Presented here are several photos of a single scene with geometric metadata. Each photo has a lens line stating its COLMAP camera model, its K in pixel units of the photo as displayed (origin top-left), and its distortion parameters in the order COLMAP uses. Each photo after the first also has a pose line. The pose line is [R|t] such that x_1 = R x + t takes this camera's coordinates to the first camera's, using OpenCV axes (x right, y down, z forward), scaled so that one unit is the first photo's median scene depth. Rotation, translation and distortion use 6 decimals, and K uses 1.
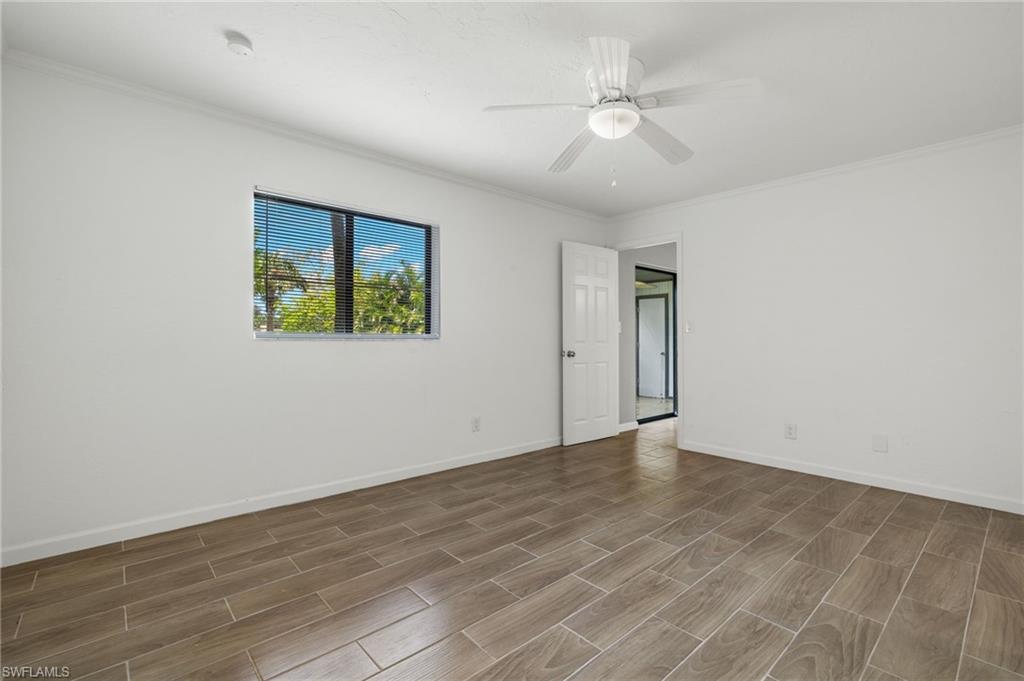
lens RADIAL K [[467.7, 0, 509.6], [0, 467.7, 331.3], [0, 0, 1]] dist [0.005108, 0.001000]
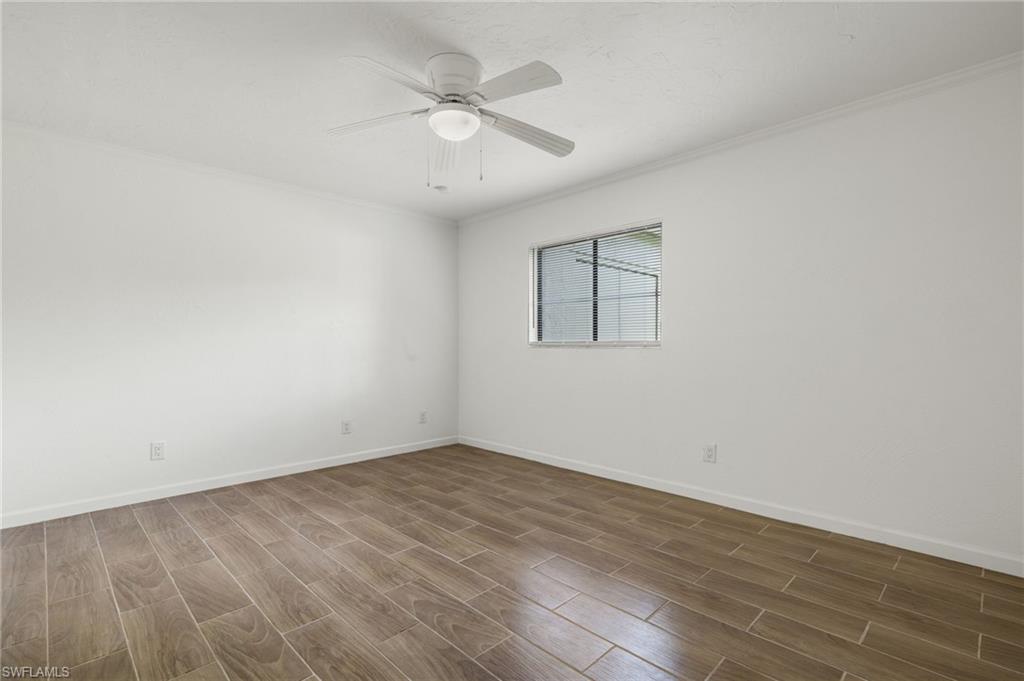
lens RADIAL K [[467.7, 0, 501.0], [0, 467.7, 350.1], [0, 0, 1]] dist [0.005108, 0.001000]
pose [[0.031041, 0.002729, -0.999514, 1.116763], [0.023172, 0.999726, 0.003449, 0.022435], [0.999249, -0.023267, 0.030969, 0.991514]]
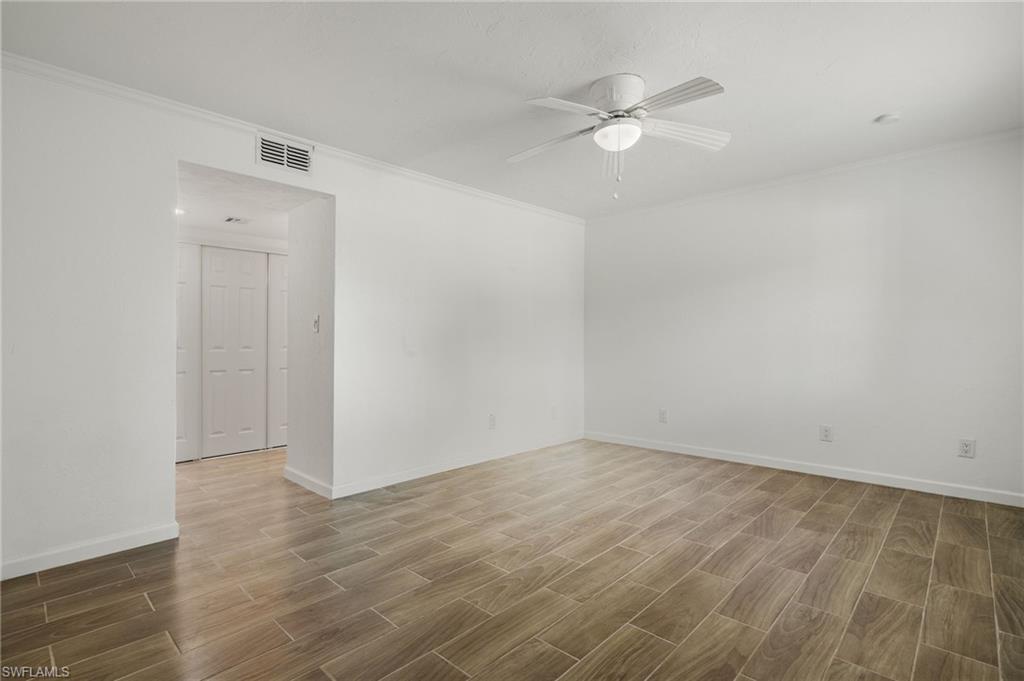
lens RADIAL K [[479.8, 0, 514.5], [0, 479.8, 342.0], [0, 0, 1]] dist [-0.003590, 0.001070]
pose [[-0.996112, 0.000449, -0.088099, 0.503695], [0.002132, 0.999817, -0.019014, 0.032470], [0.088074, -0.019128, -0.995930, 1.911769]]
